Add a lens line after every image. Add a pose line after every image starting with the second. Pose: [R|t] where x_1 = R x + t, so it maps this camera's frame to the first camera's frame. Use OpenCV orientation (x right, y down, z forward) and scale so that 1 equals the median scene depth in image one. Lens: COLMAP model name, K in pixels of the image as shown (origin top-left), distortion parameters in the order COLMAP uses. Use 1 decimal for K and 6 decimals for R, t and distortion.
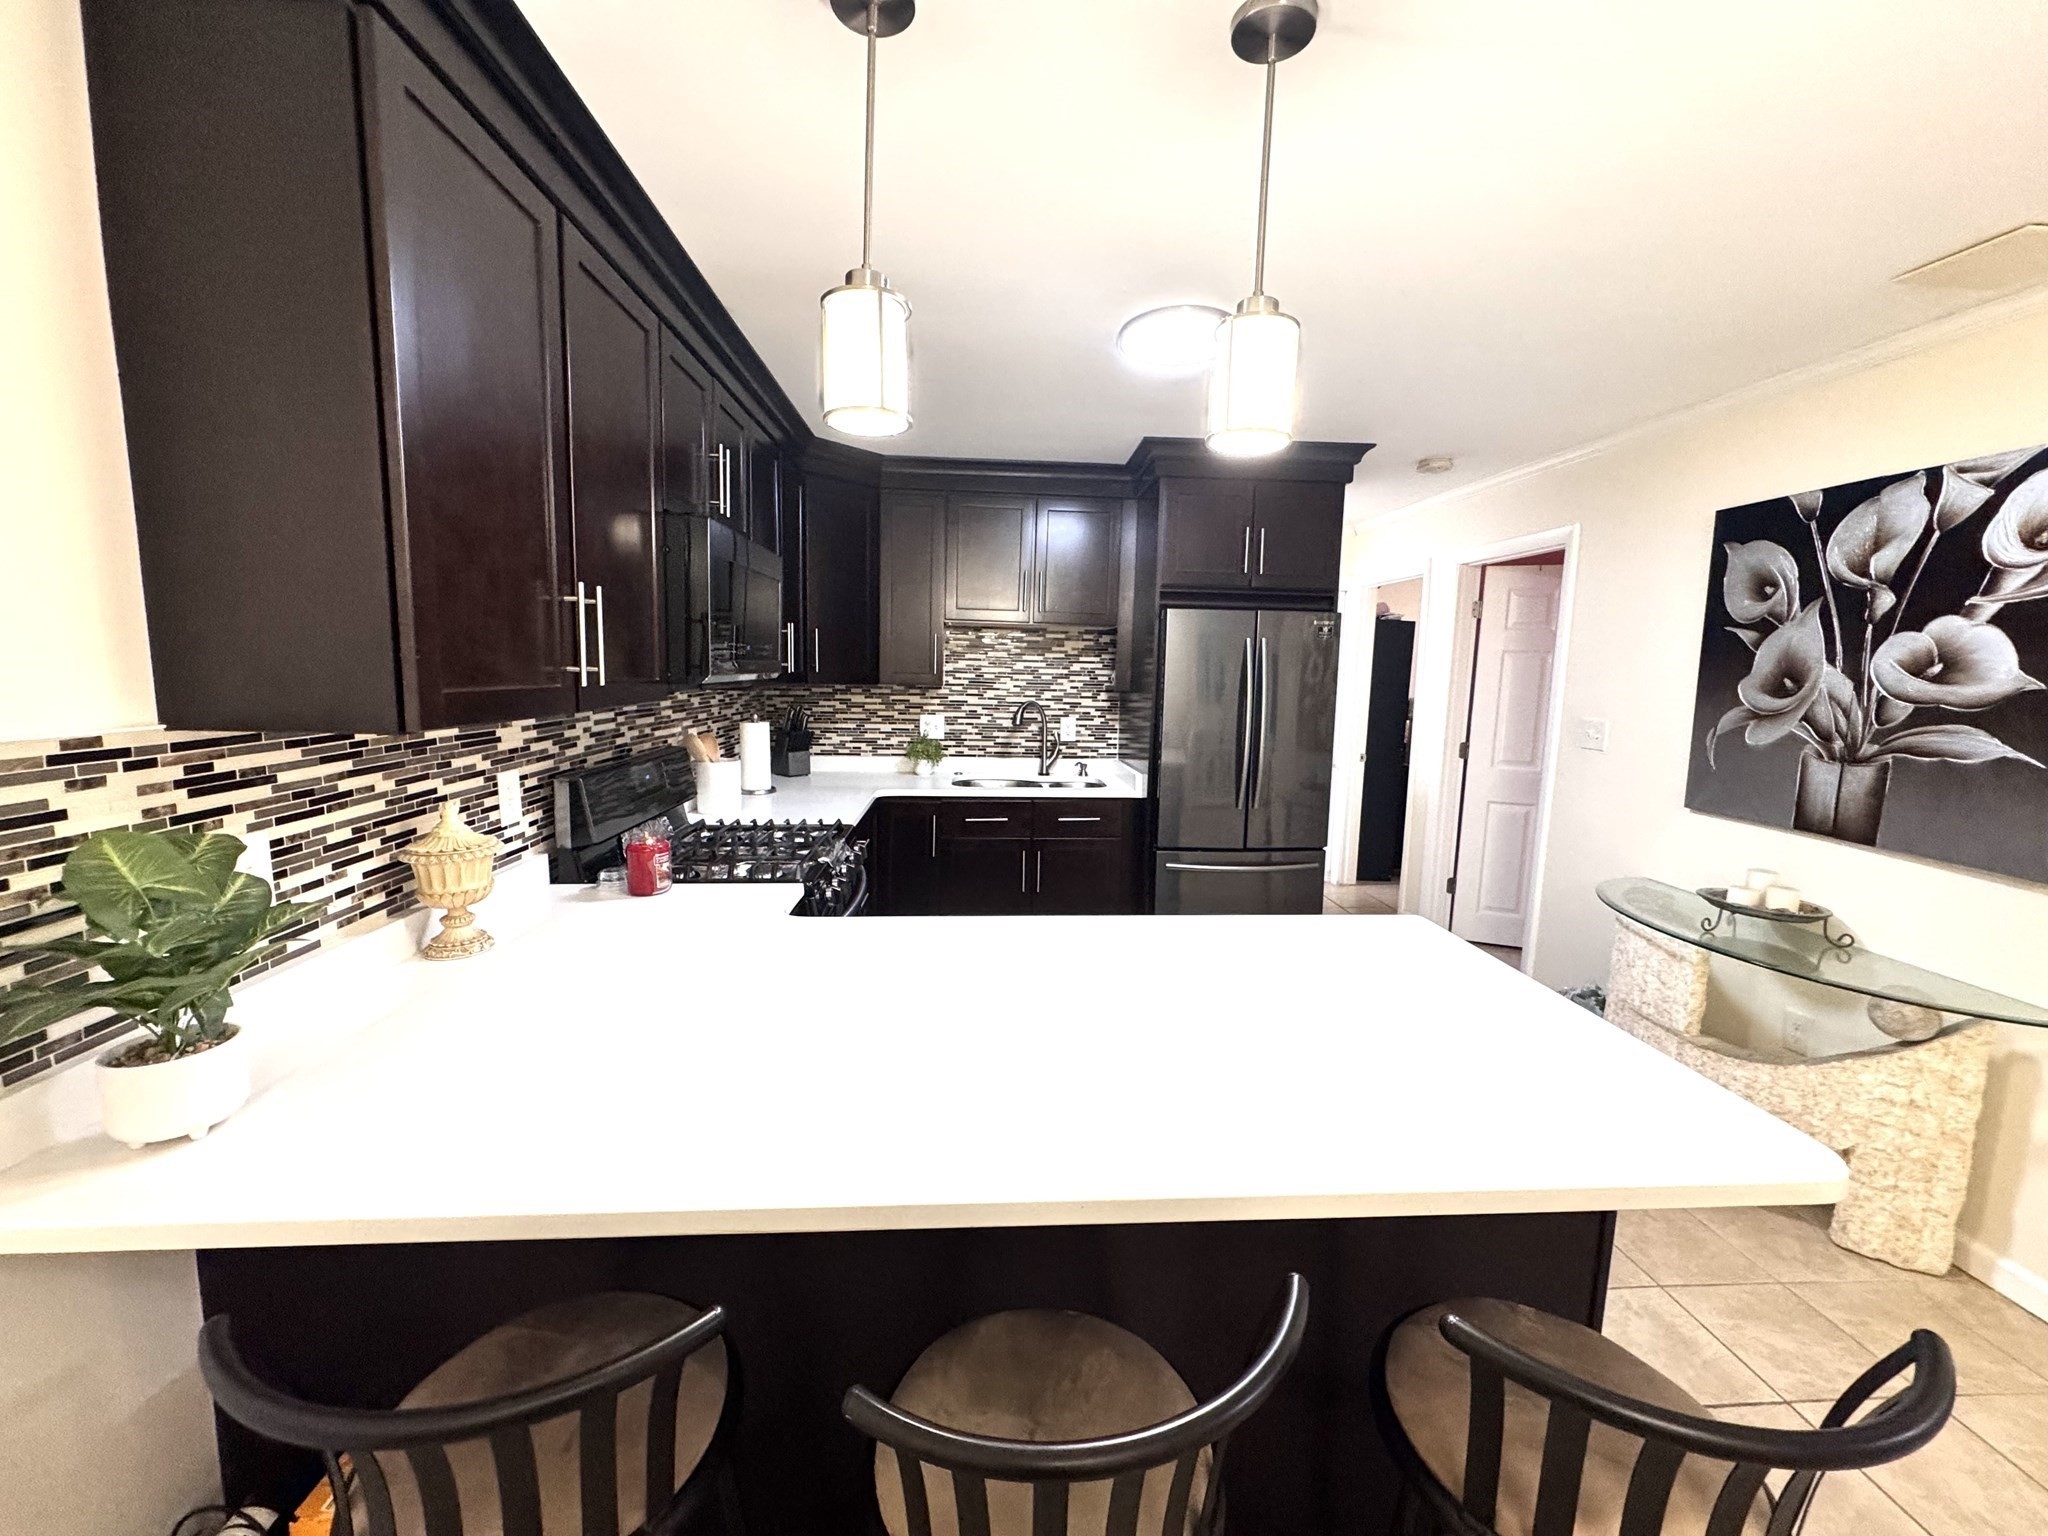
lens RADIAL K [[813.9, 0, 1018.1], [0, 813.9, 771.1], [0, 0, 1]] dist [-0.002093, 0.000032]
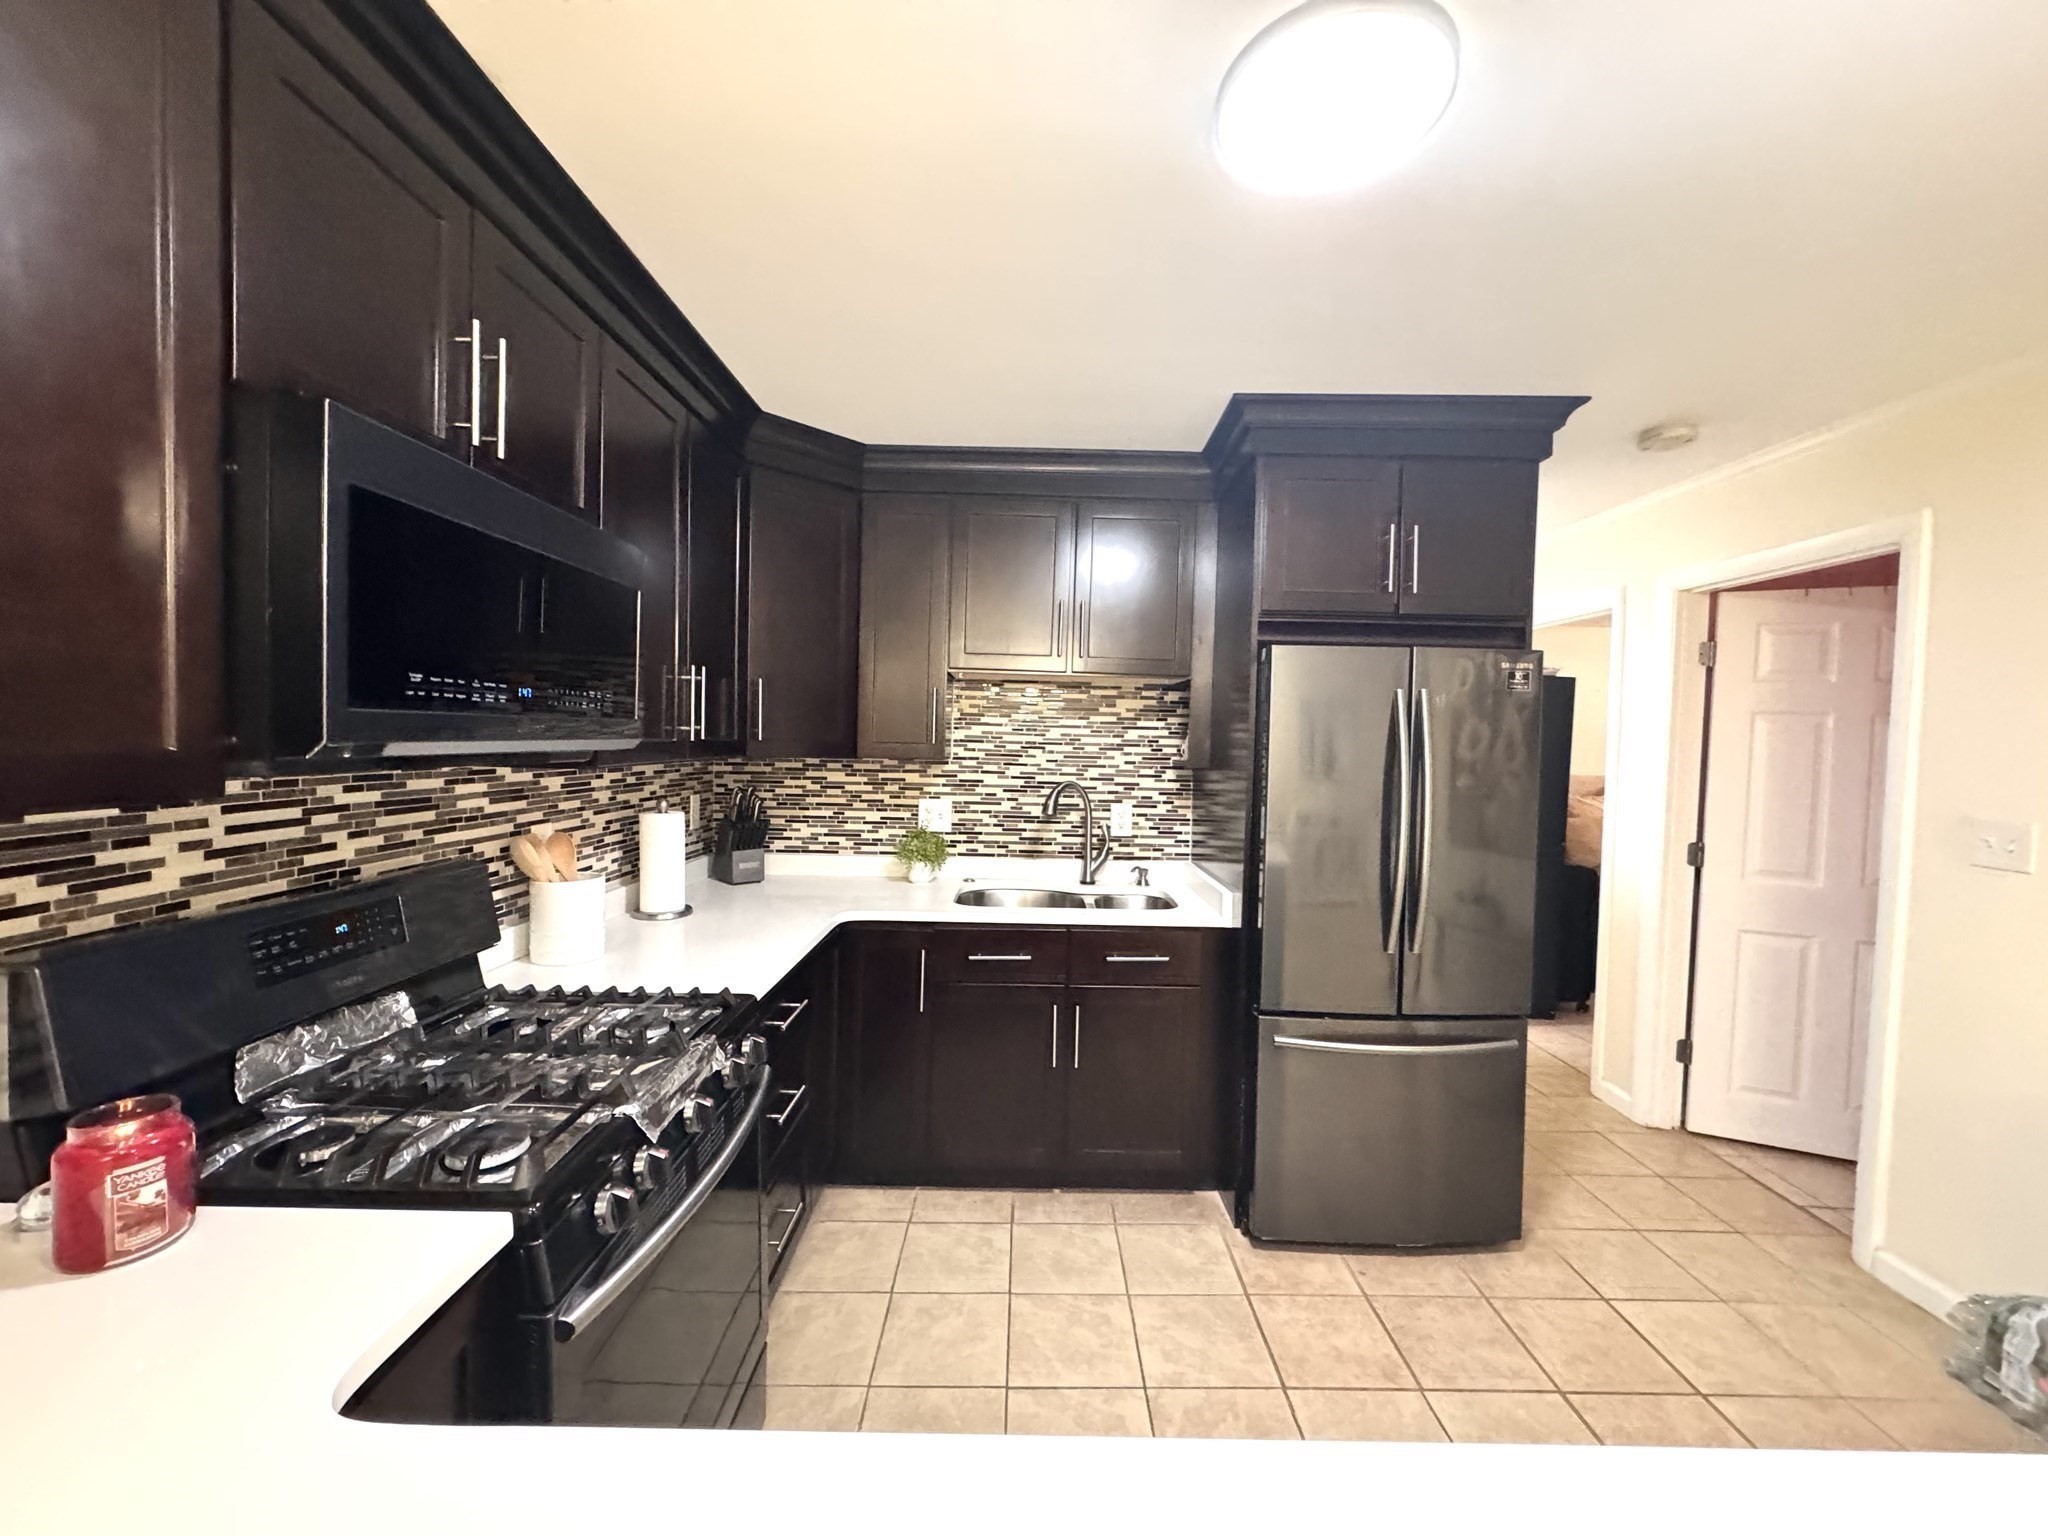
lens RADIAL K [[813.9, 0, 1018.1], [0, 813.9, 771.1], [0, 0, 1]] dist [-0.002093, 0.000032]
pose [[0.997736, 0.003581, -0.067162, 0.018496], [-0.009461, 0.996125, -0.087436, -0.030996], [0.066589, 0.087874, 0.993903, 0.274876]]
